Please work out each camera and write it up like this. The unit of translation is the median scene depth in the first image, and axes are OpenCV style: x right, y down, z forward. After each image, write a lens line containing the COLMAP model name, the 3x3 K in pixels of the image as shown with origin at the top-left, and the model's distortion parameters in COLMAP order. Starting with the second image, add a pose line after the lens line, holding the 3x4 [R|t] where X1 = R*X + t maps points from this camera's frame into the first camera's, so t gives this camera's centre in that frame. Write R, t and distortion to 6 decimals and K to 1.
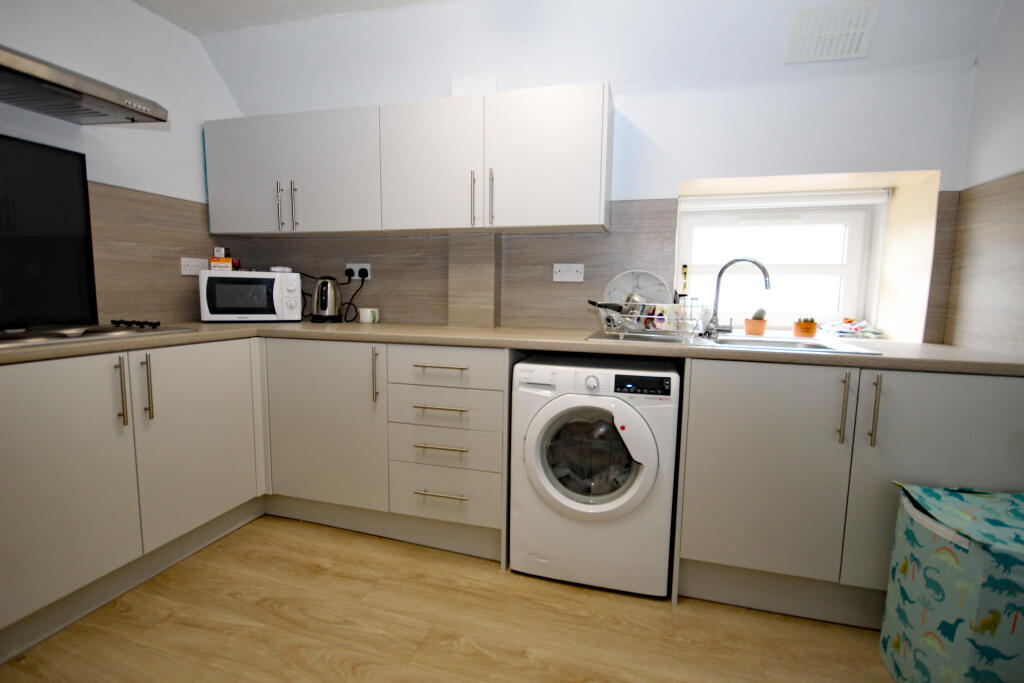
lens RADIAL K [[473.8, 0, 517.7], [0, 473.8, 342.3], [0, 0, 1]] dist [0.003863, -0.001134]
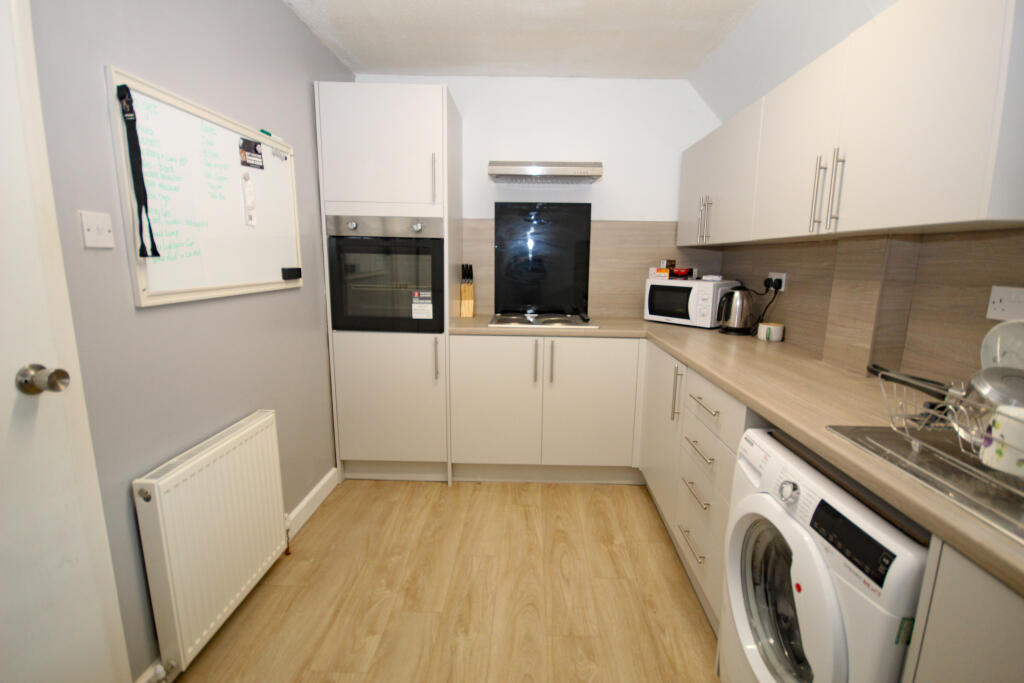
lens RADIAL K [[473.8, 0, 519.0], [0, 473.8, 343.9], [0, 0, 1]] dist [0.003863, -0.001134]
pose [[0.246507, 0.160992, -0.955676, 0.509539], [-0.115031, 0.983995, 0.136091, -0.123179], [0.962290, 0.076385, 0.261081, 0.384577]]
